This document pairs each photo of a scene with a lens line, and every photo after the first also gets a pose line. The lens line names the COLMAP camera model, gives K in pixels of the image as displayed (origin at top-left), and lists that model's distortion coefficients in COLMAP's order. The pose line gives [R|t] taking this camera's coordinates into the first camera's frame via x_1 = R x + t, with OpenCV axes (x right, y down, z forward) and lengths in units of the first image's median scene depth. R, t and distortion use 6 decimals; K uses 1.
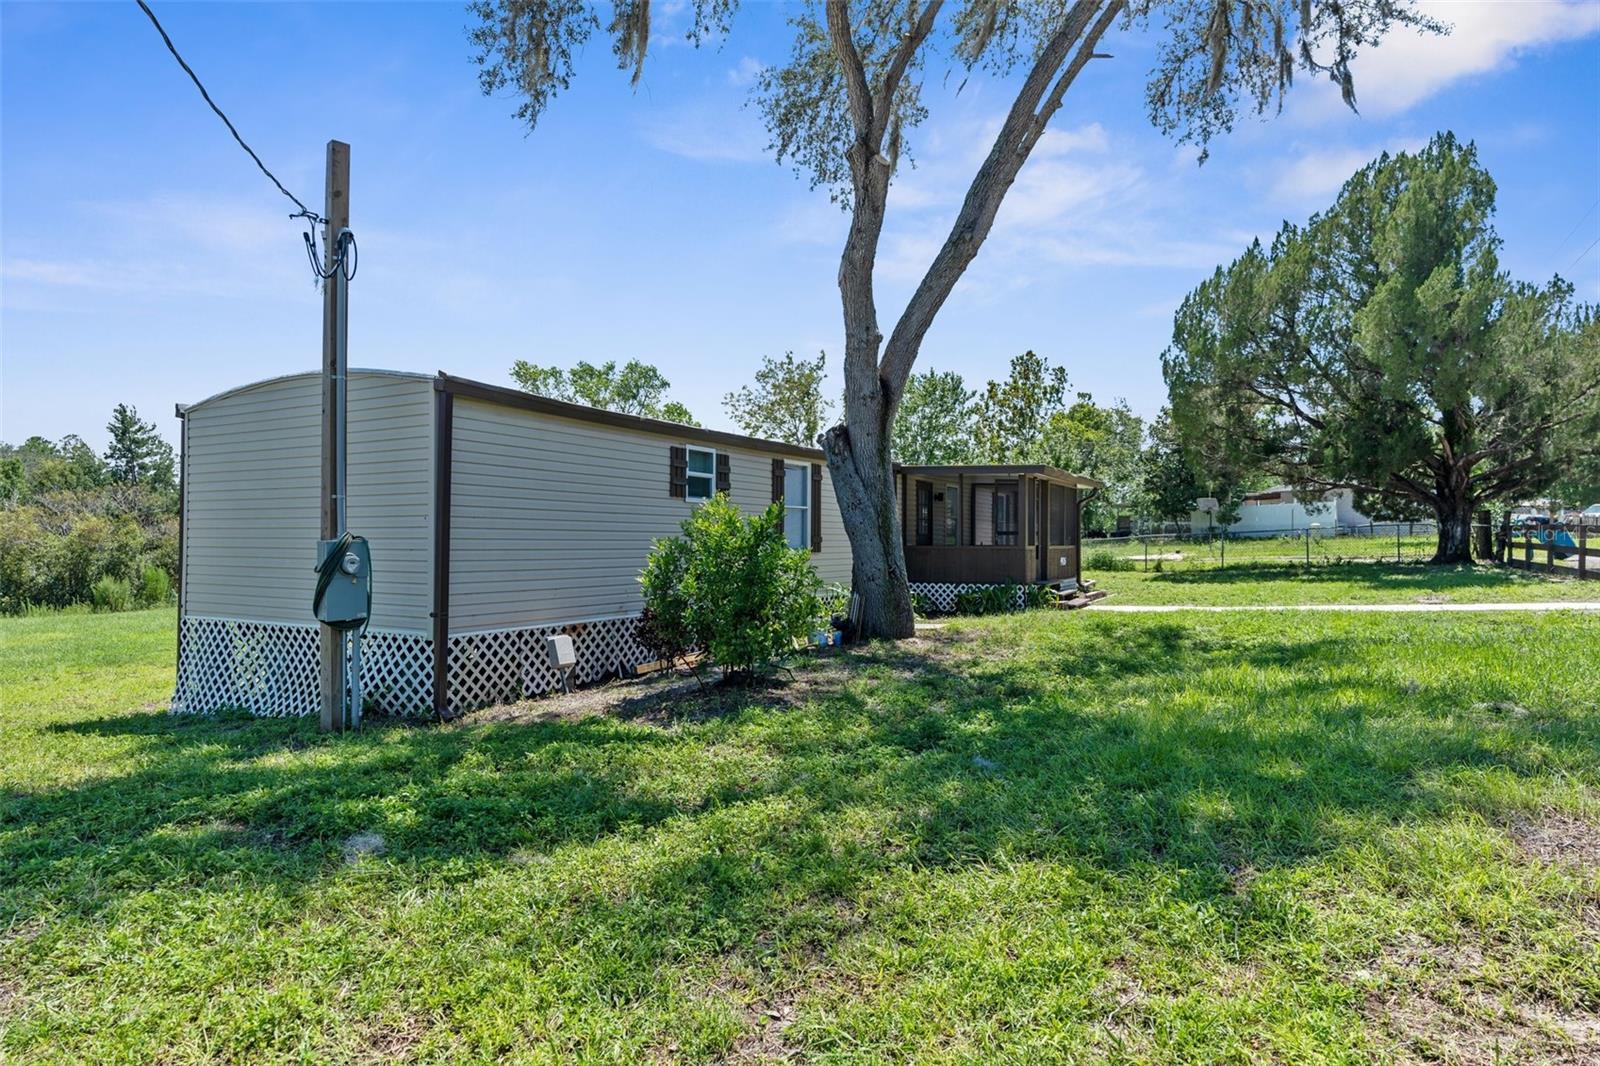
lens RADIAL K [[888.4, 0, 801.5], [0, 888.4, 531.2], [0, 0, 1]] dist [0.007304, 0.000356]
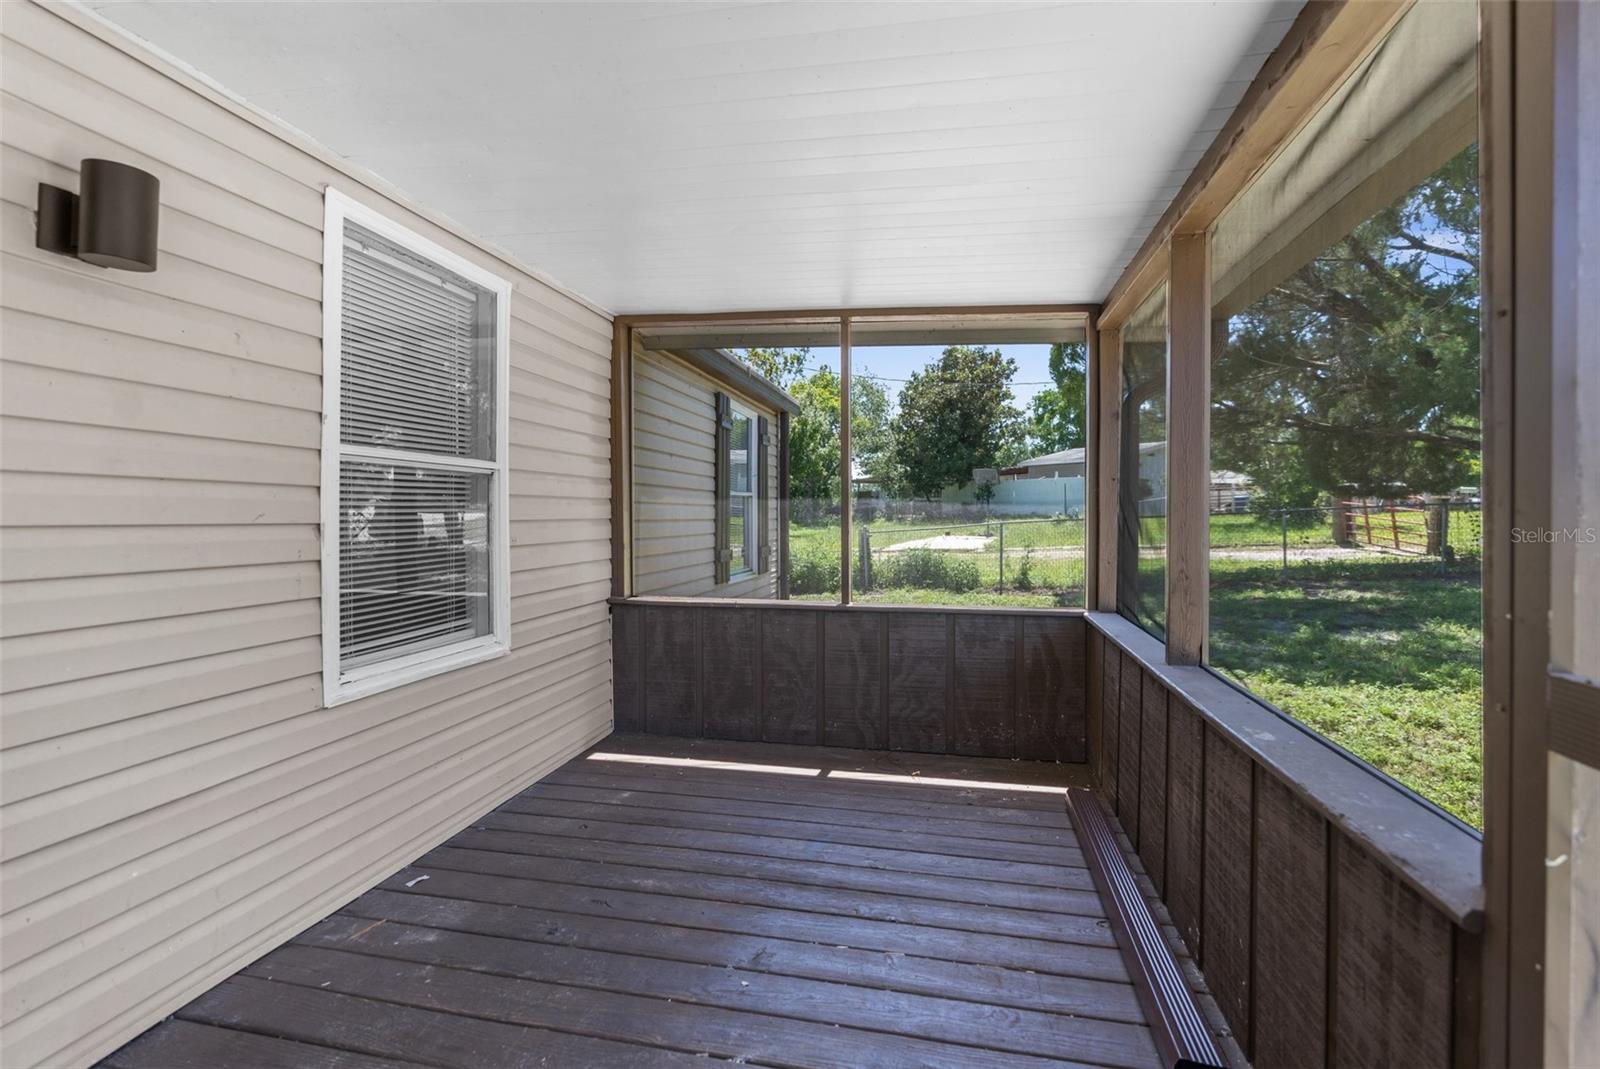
lens RADIAL K [[728.0, 0, 801.6], [0, 728.0, 523.9], [0, 0, 1]] dist [-0.005902, 0.002647]
pose [[0.956439, -0.000946, 0.291930, 0.077966], [-0.004794, 0.999809, 0.018947, 0.002031], [-0.291892, -0.019522, 0.956252, 0.306212]]
